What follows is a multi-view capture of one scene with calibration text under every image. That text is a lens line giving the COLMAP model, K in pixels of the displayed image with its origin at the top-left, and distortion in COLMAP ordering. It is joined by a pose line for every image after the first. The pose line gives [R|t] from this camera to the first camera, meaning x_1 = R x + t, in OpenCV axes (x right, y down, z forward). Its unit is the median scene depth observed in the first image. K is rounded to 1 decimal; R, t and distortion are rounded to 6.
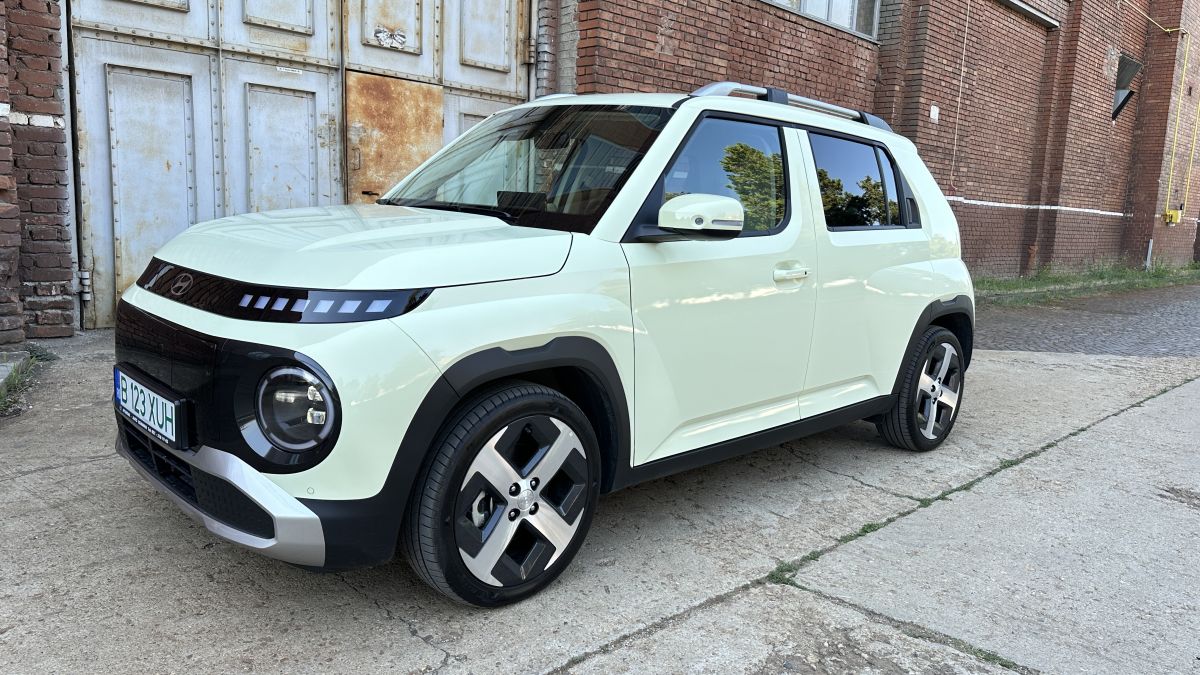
lens RADIAL K [[844.7, 0, 594.3], [0, 844.7, 342.8], [0, 0, 1]] dist [0.051431, -0.055808]
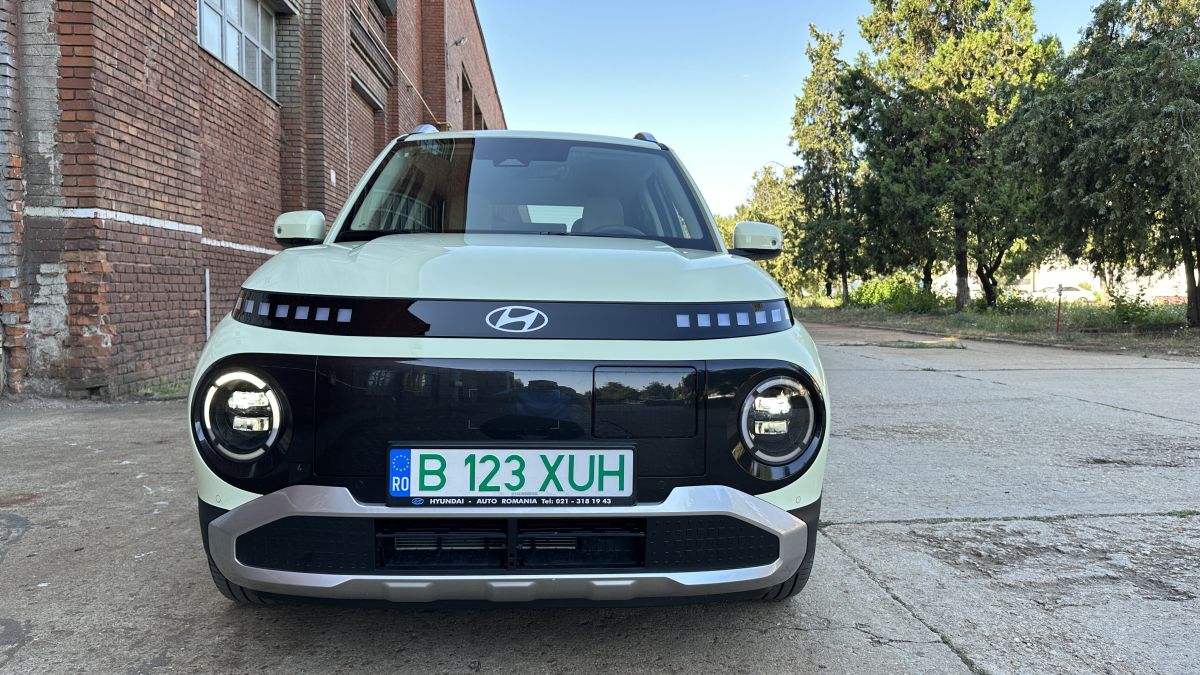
lens RADIAL K [[844.7, 0, 606.1], [0, 844.7, 339.0], [0, 0, 1]] dist [0.051431, -0.055808]
pose [[0.652857, -0.086745, 0.752498, -0.302233], [0.147948, 0.988891, -0.014362, -0.007752], [-0.742892, 0.120707, 0.658438, 0.122675]]
